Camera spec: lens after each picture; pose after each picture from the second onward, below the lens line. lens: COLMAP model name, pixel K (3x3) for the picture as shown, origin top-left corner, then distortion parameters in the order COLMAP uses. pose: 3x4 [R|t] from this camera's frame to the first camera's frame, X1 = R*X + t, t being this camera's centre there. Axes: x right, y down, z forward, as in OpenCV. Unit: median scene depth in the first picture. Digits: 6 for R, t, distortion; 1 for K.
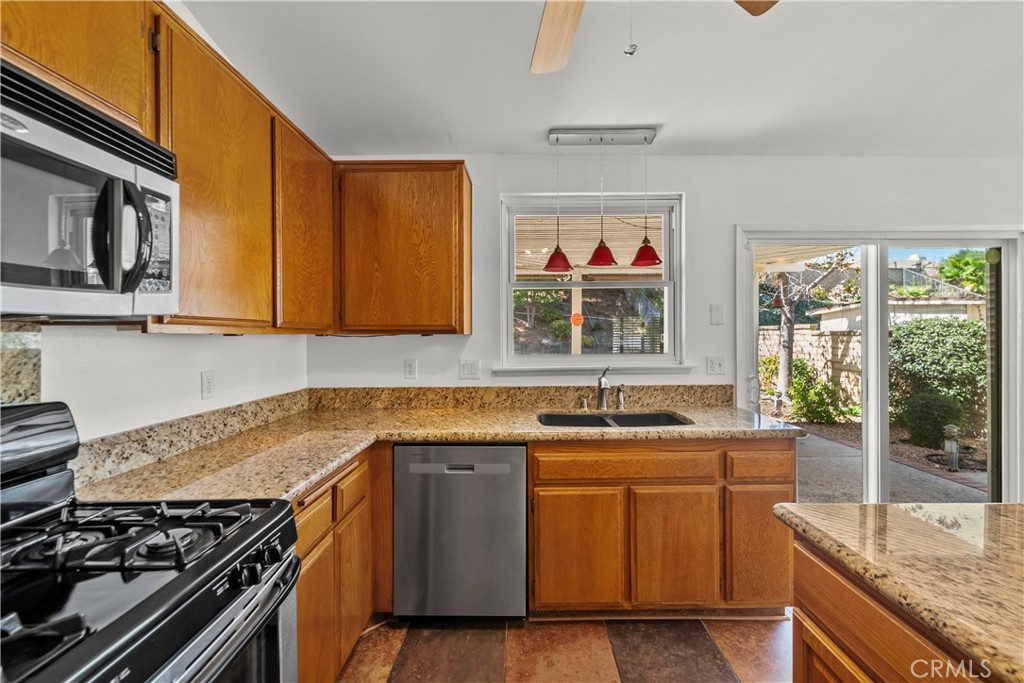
lens RADIAL K [[411.8, 0, 522.2], [0, 411.8, 336.1], [0, 0, 1]] dist [-0.001453, 0.001015]
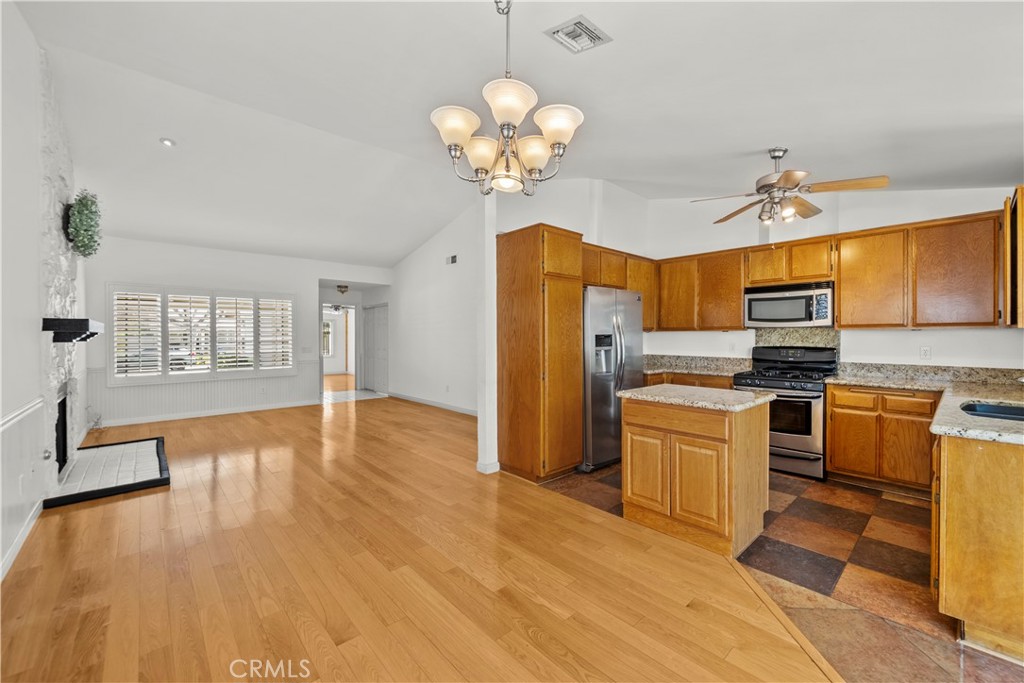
lens RADIAL K [[411.8, 0, 523.5], [0, 411.8, 337.5], [0, 0, 1]] dist [-0.001453, 0.001015]
pose [[-0.737467, 0.010150, -0.675306, 1.568481], [0.006194, 0.999947, 0.008265, 0.002950], [0.675354, 0.001912, -0.737491, 0.808624]]
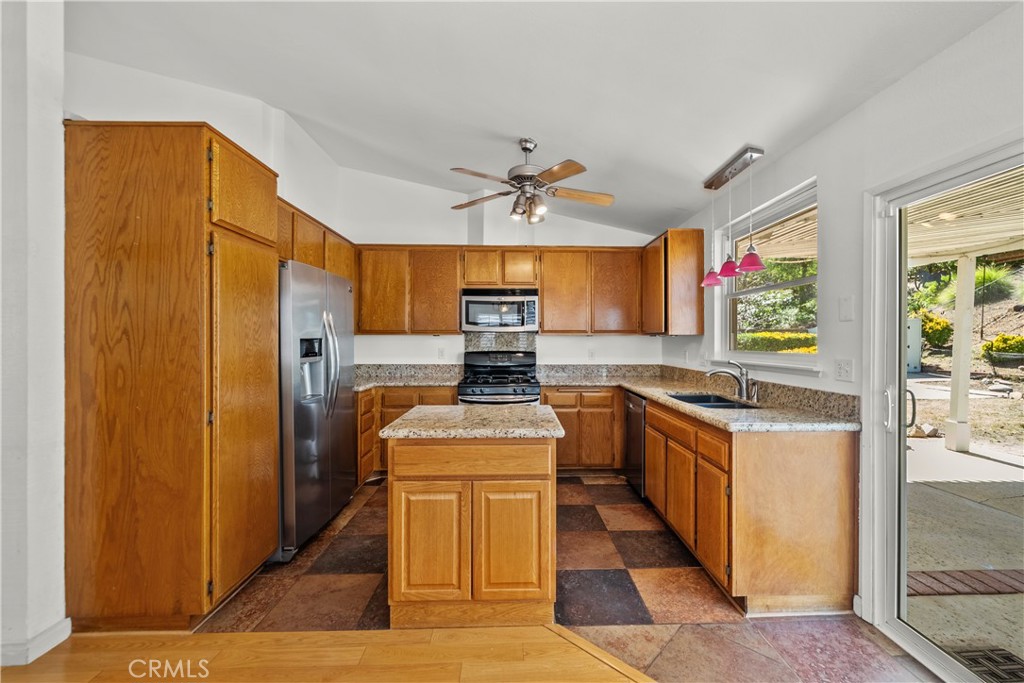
lens RADIAL K [[411.8, 0, 525.6], [0, 411.8, 338.2], [0, 0, 1]] dist [-0.001453, 0.001015]
pose [[0.027639, 0.001773, -0.999616, 1.309249], [0.000600, 0.999998, 0.001790, 0.004273], [0.999618, -0.000650, 0.027638, 0.344670]]
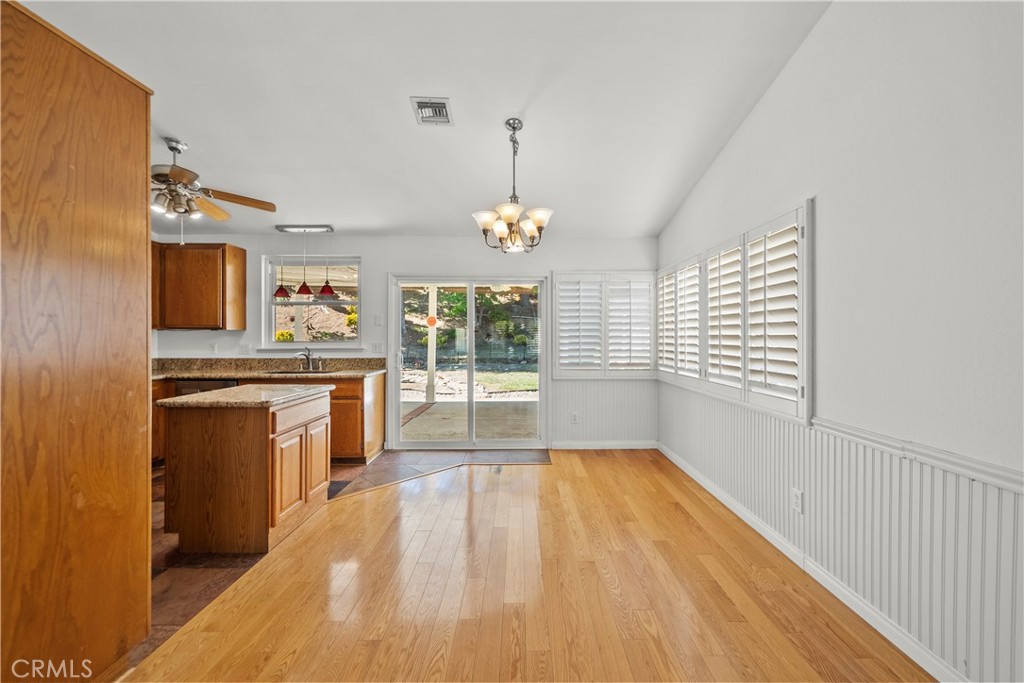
lens RADIAL K [[411.8, 0, 526.1], [0, 411.8, 336.2], [0, 0, 1]] dist [-0.001453, 0.001015]
pose [[0.999944, 0.005979, 0.008759, 1.155742], [-0.006001, 0.999979, 0.002492, 0.010721], [-0.008743, -0.002545, 0.999959, -0.900377]]
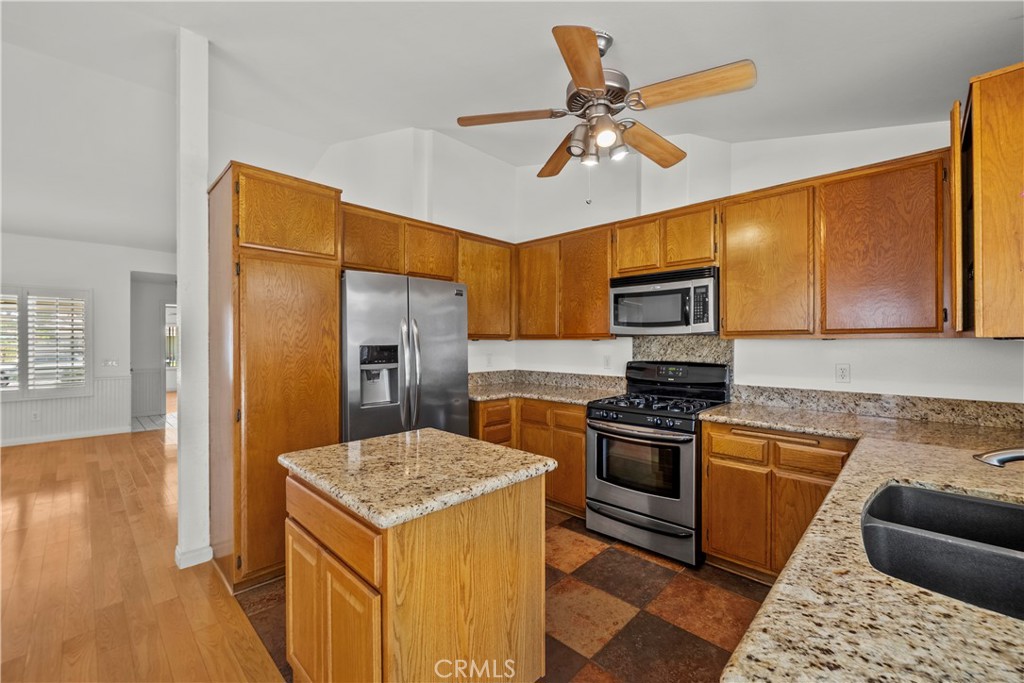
lens RADIAL K [[411.8, 0, 526.2], [0, 411.8, 341.7], [0, 0, 1]] dist [-0.001453, 0.001015]
pose [[-0.692669, 0.005925, -0.721231, 0.741989], [0.005730, 0.999980, 0.002712, -0.003881], [0.721233, -0.002255, -0.692689, 0.831461]]
